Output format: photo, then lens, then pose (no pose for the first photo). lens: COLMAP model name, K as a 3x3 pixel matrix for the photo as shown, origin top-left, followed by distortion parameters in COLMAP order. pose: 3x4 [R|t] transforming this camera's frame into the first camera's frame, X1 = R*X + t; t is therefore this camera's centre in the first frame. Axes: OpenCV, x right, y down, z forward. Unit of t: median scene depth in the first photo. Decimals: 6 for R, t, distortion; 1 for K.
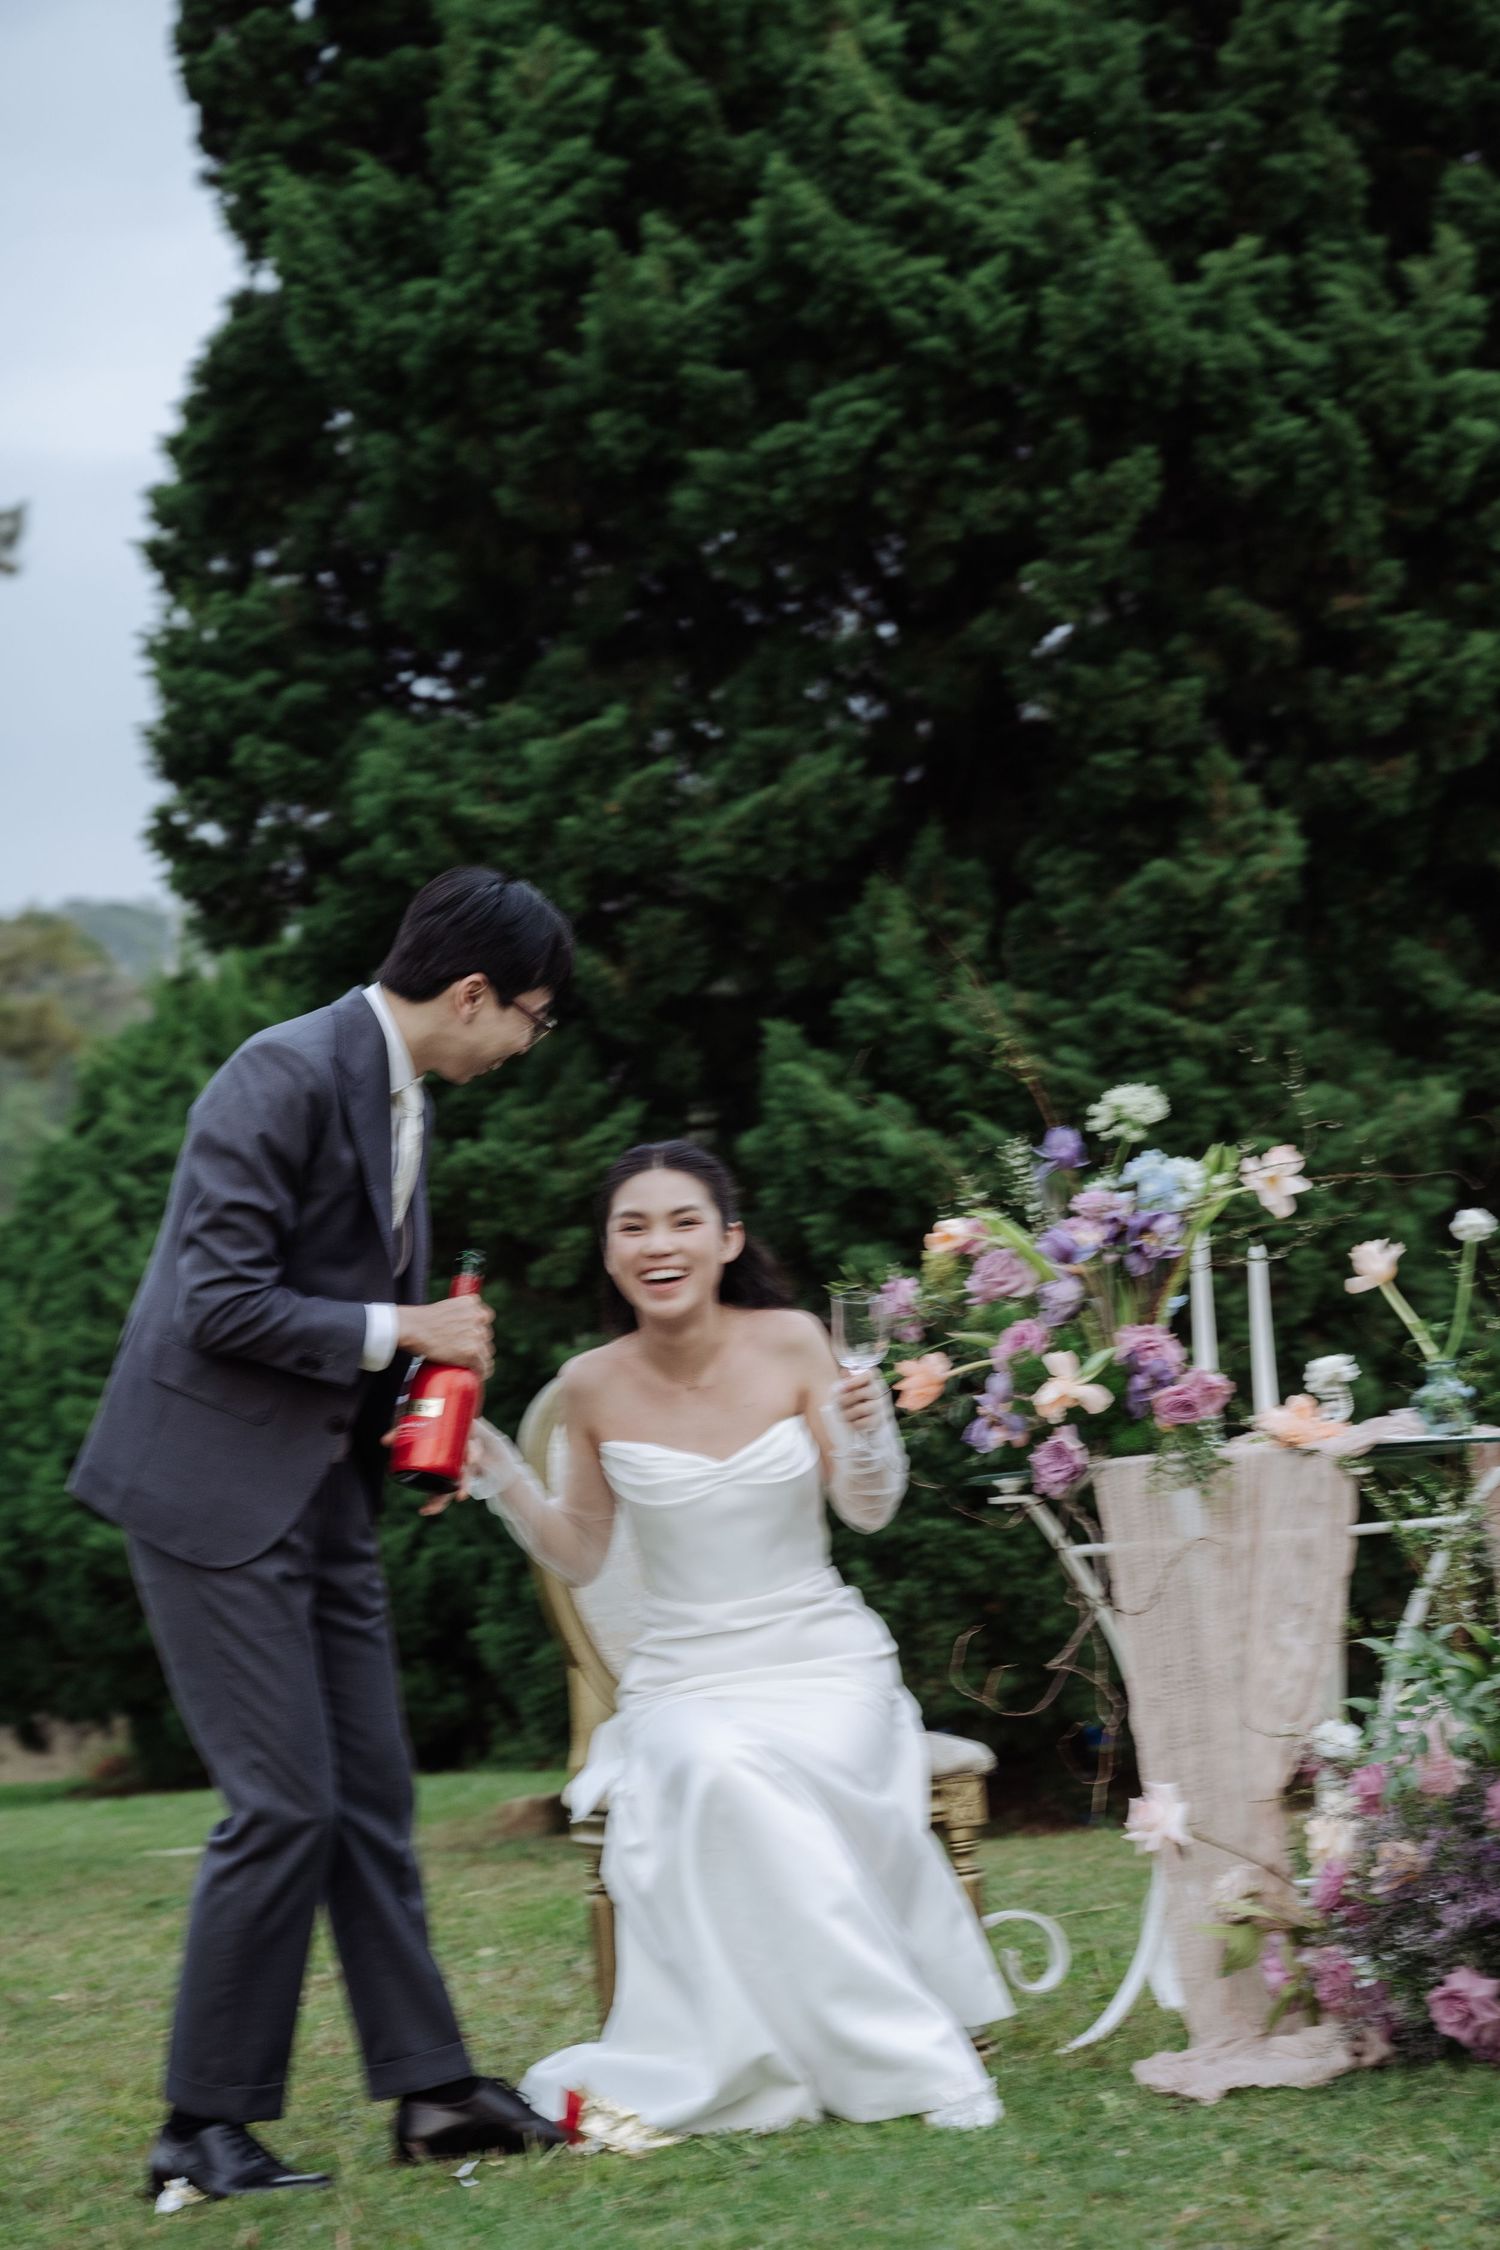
lens RADIAL K [[4898.7, 0, 747.0], [0, 4898.7, 1185.1], [0, 0, 1]] dist [0.278141, 0.308509]
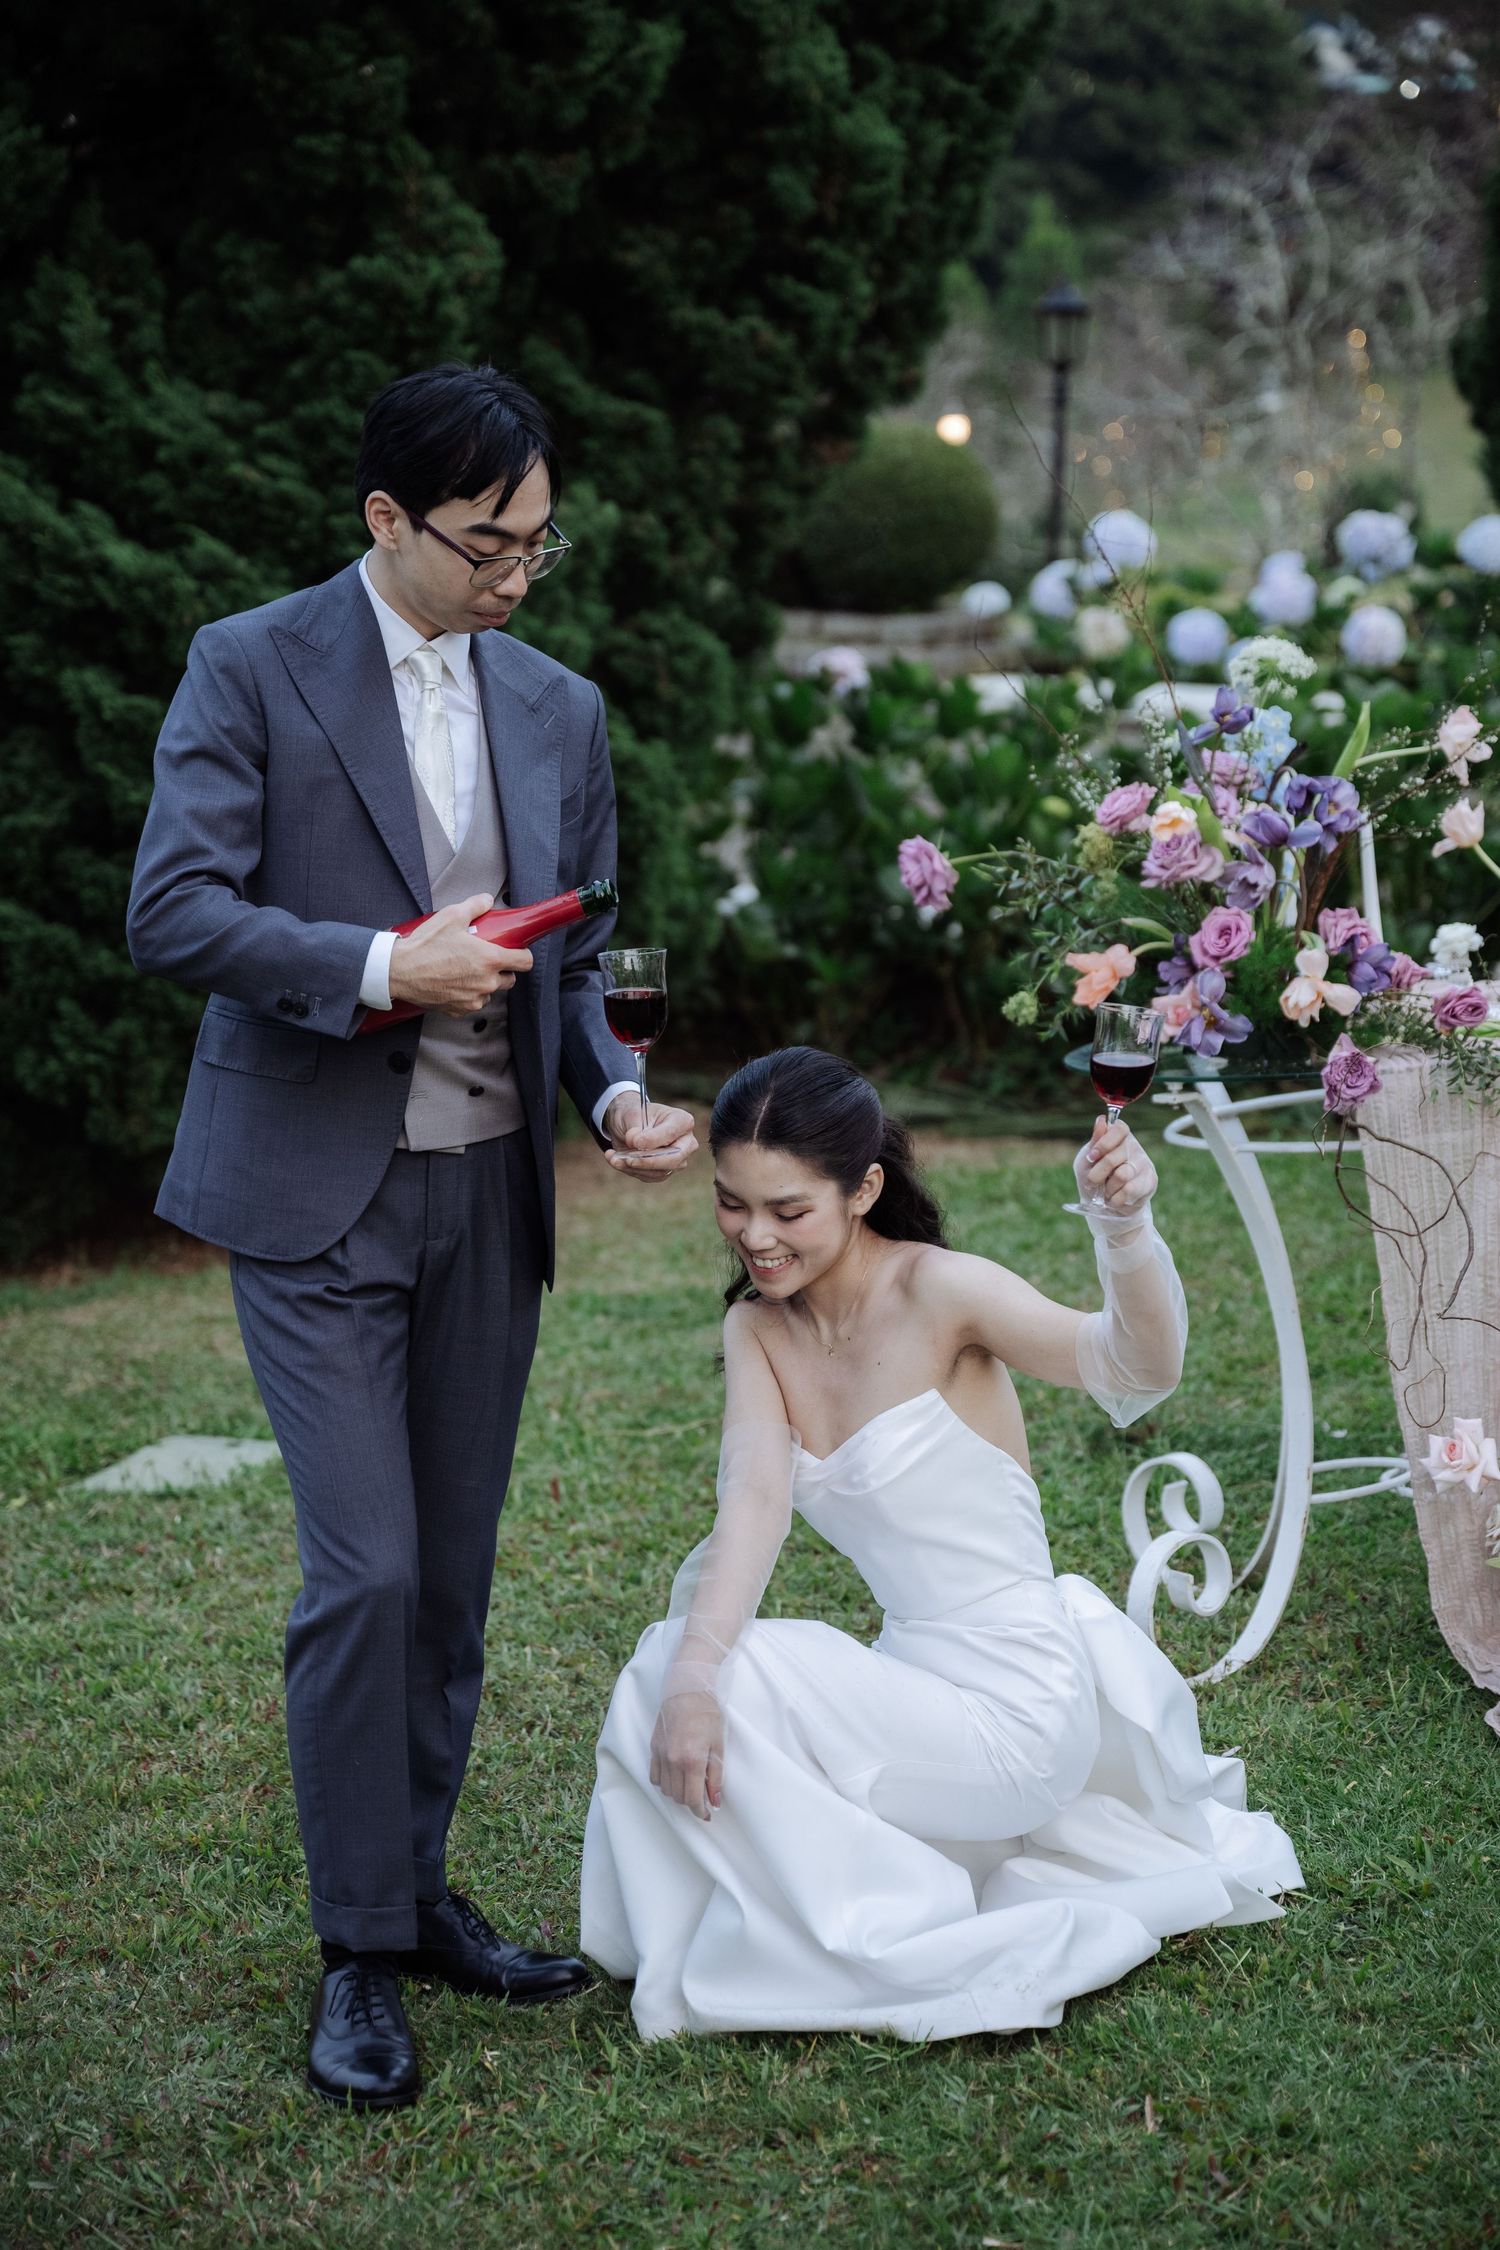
lens RADIAL K [[4346.2, 0, 790.2], [0, 4346.2, 1124.1], [0, 0, 1]] dist [0.303456, -0.243716]
pose [[0.902952, -0.056843, 0.425966, -0.215271], [-0.011536, 0.987650, 0.156251, -0.034621], [-0.429587, -0.146001, 0.891145, 0.181086]]
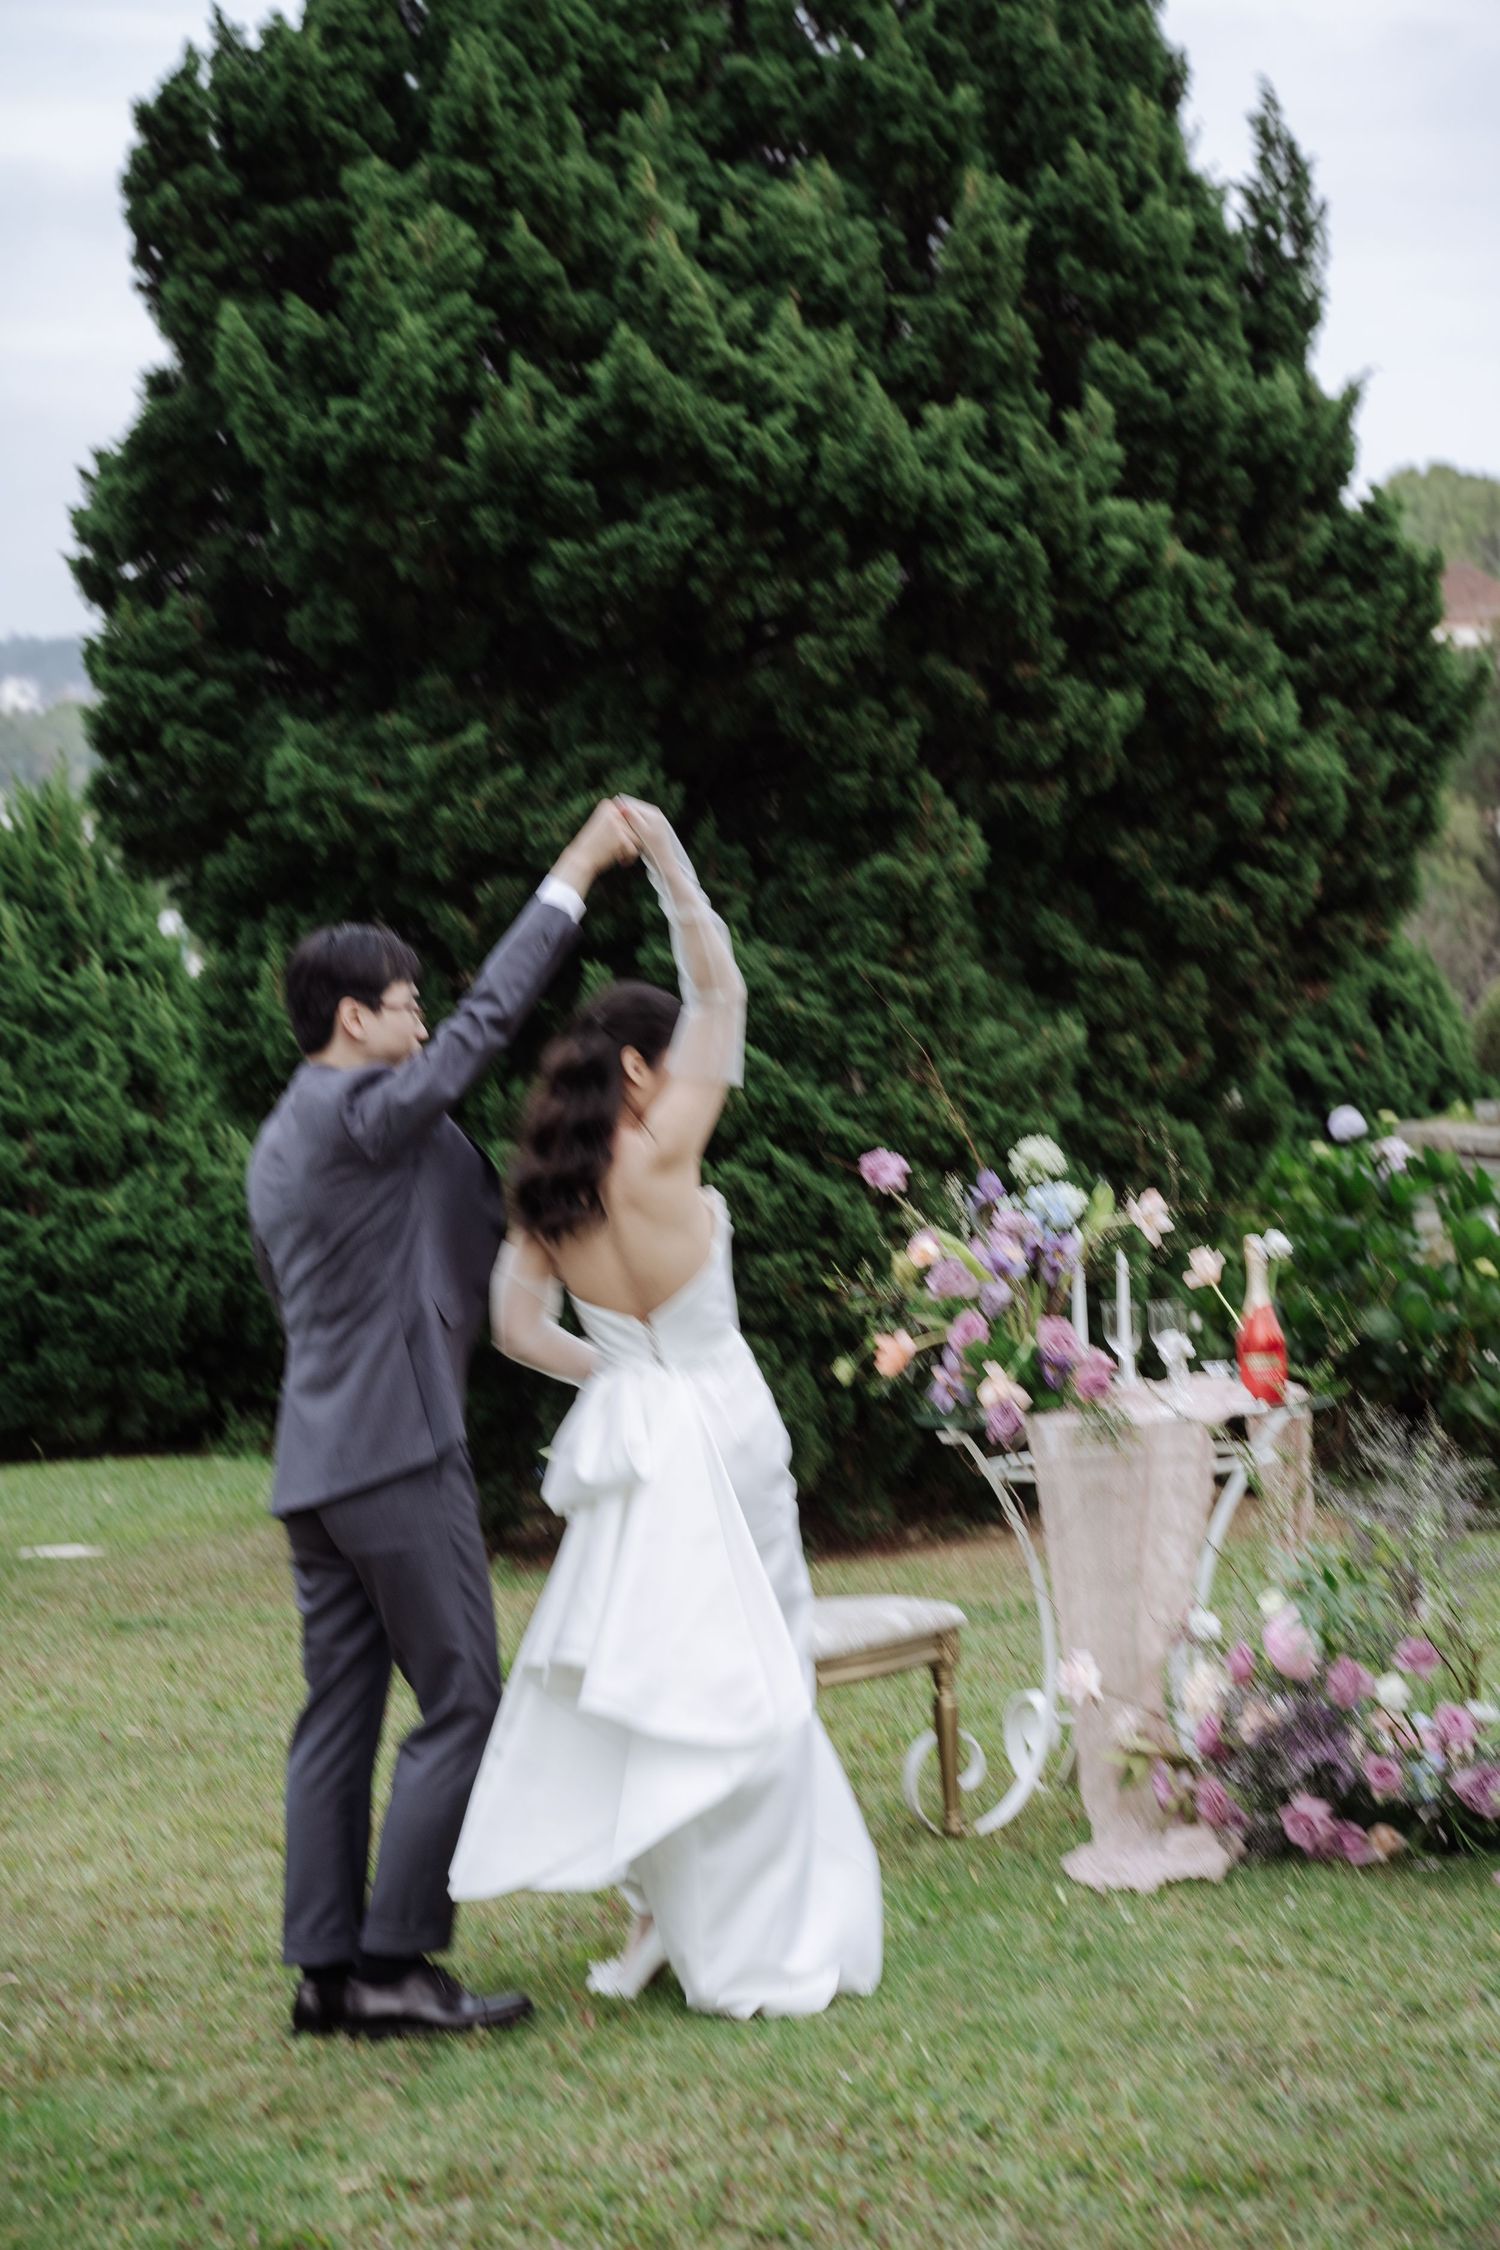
lens RADIAL K [[3837.2, 0, 744.0], [0, 3837.2, 1093.2], [0, 0, 1]] dist [0.217303, 0.008735]
pose [[0.991397, 0.021594, 0.129097, -0.089211], [-0.027972, 0.998465, 0.047801, -0.050628], [-0.127866, -0.051001, 0.990479, -0.043615]]
